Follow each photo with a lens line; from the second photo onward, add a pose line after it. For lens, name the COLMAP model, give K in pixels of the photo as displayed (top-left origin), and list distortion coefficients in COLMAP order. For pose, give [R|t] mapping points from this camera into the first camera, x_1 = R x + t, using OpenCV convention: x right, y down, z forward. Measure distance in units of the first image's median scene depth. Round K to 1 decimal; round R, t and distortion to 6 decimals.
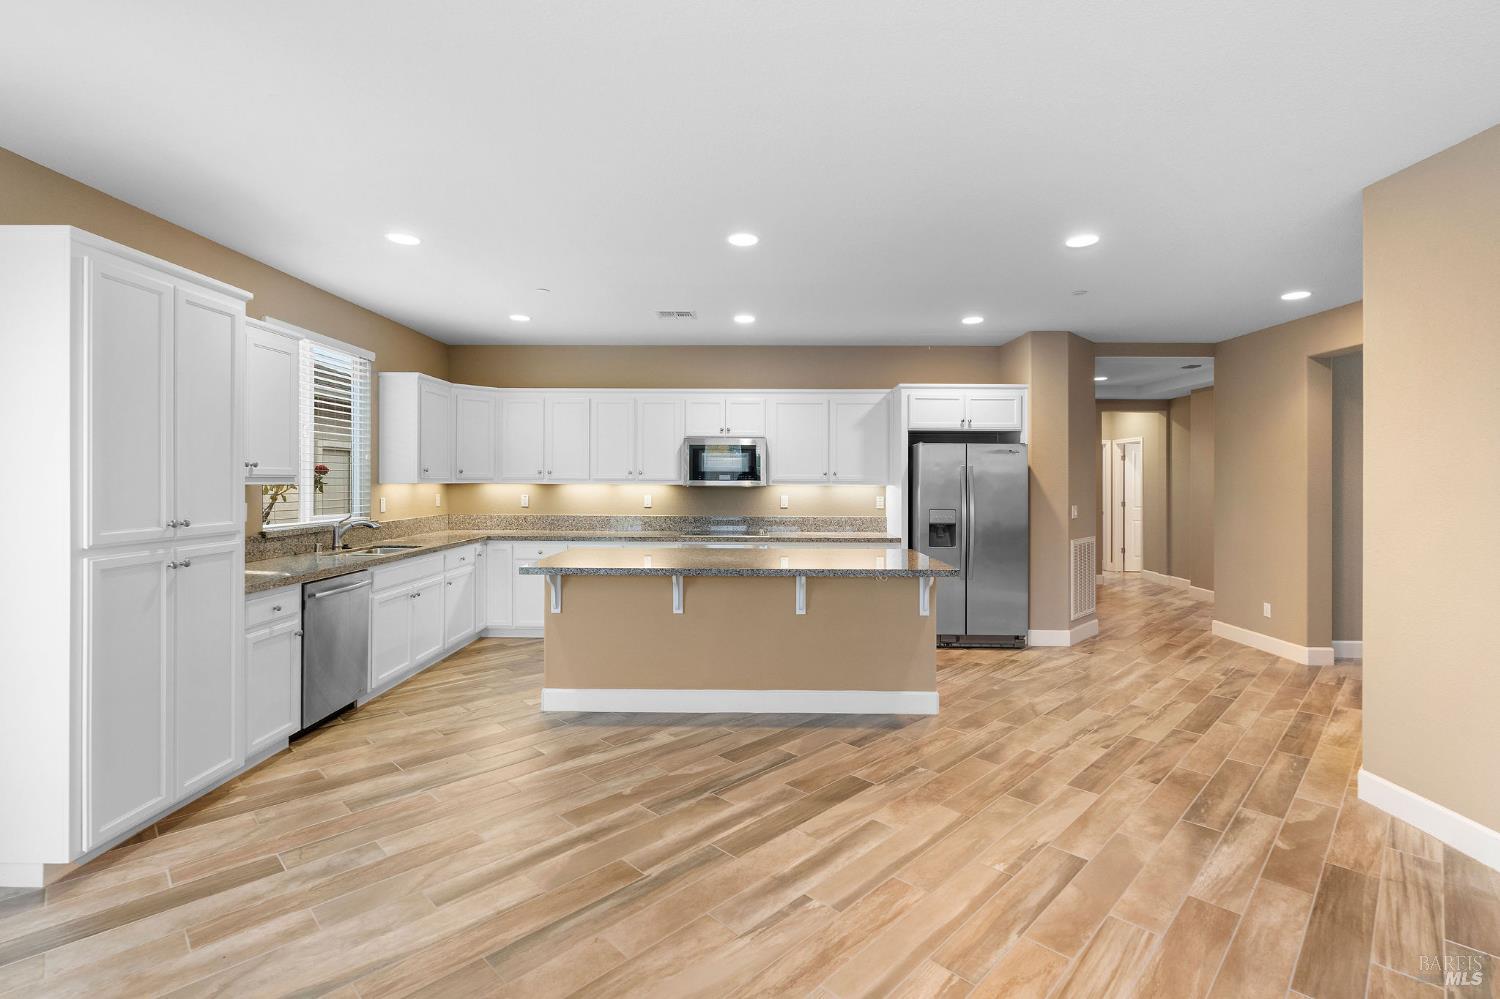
lens RADIAL K [[679.7, 0, 739.6], [0, 679.7, 485.8], [0, 0, 1]] dist [-0.008913, 0.003625]
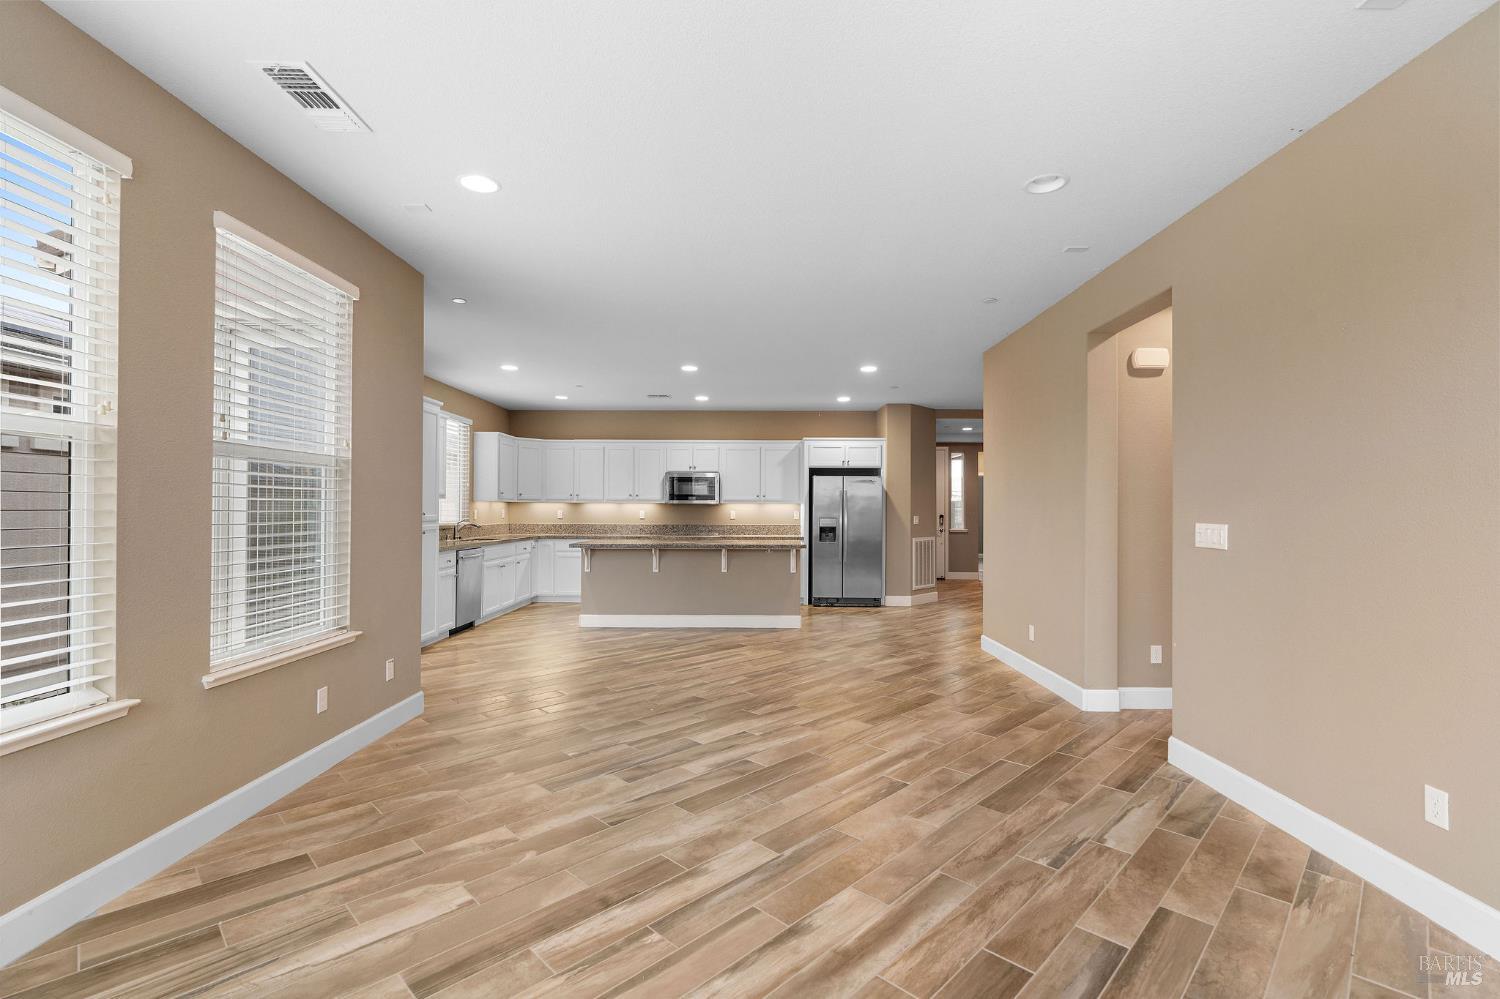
lens RADIAL K [[679.7, 0, 745.5], [0, 679.7, 510.5], [0, 0, 1]] dist [-0.008913, 0.003625]
pose [[0.999993, -0.000184, 0.003749, 0.099615], [0.000215, 0.999966, -0.008277, 0.029678], [-0.003747, 0.008278, 0.999959, -0.566929]]
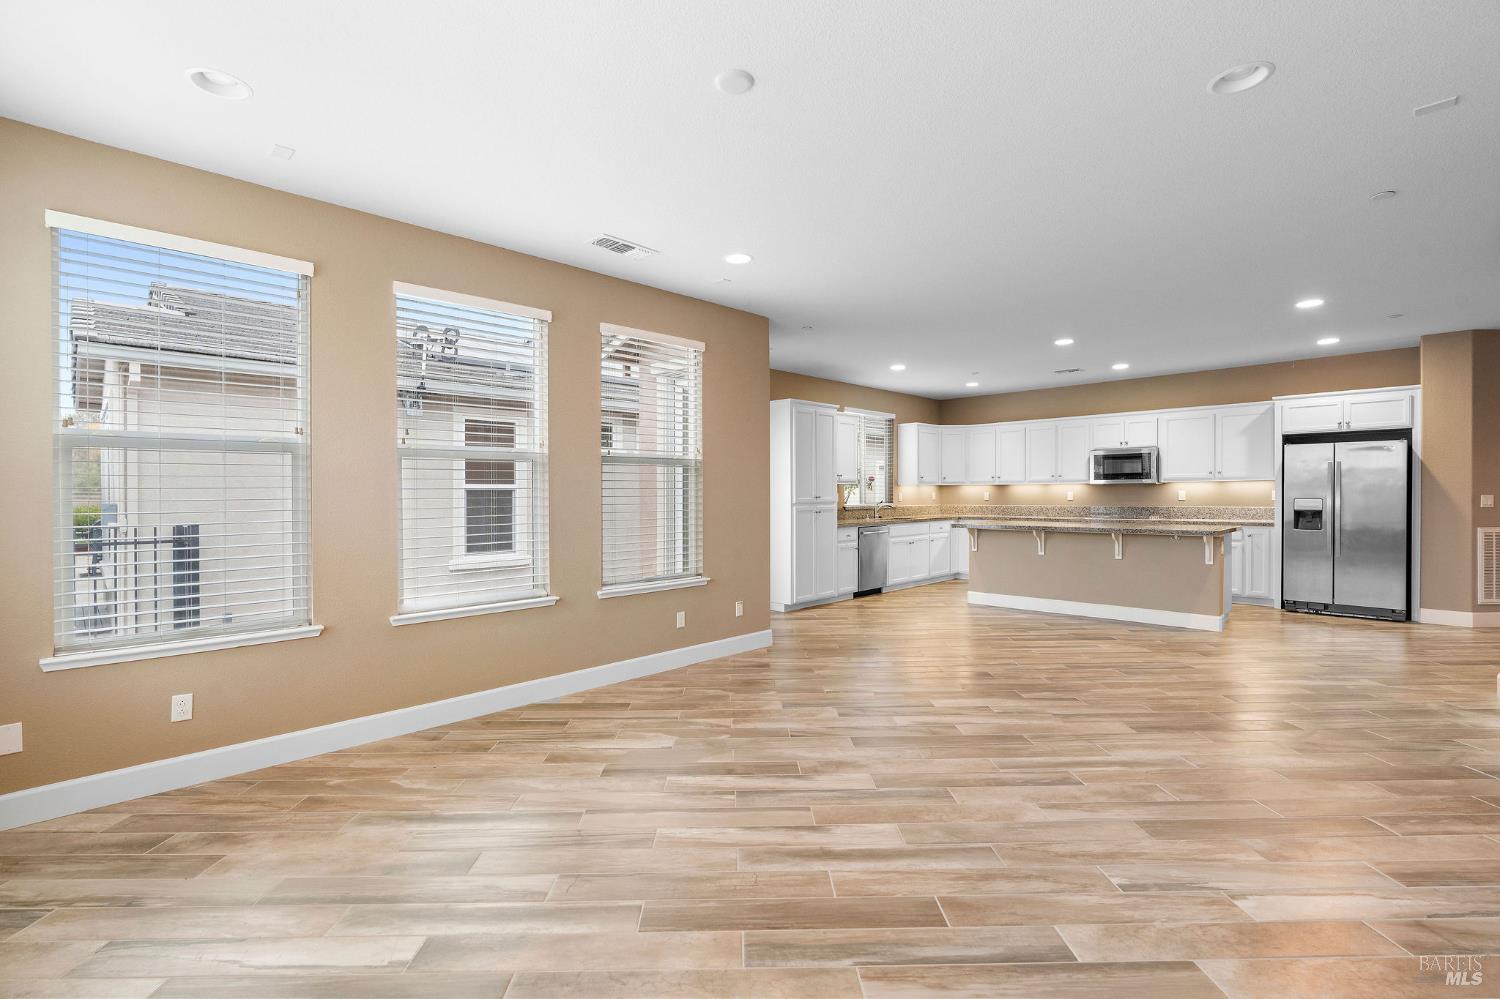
lens RADIAL K [[679.7, 0, 736.2], [0, 679.7, 492.8], [0, 0, 1]] dist [-0.008913, 0.003625]
pose [[0.710575, -0.010089, -0.703549, 0.415189], [0.004578, 0.999942, -0.009715, 0.030974], [0.703607, 0.003683, 0.710580, -0.563412]]
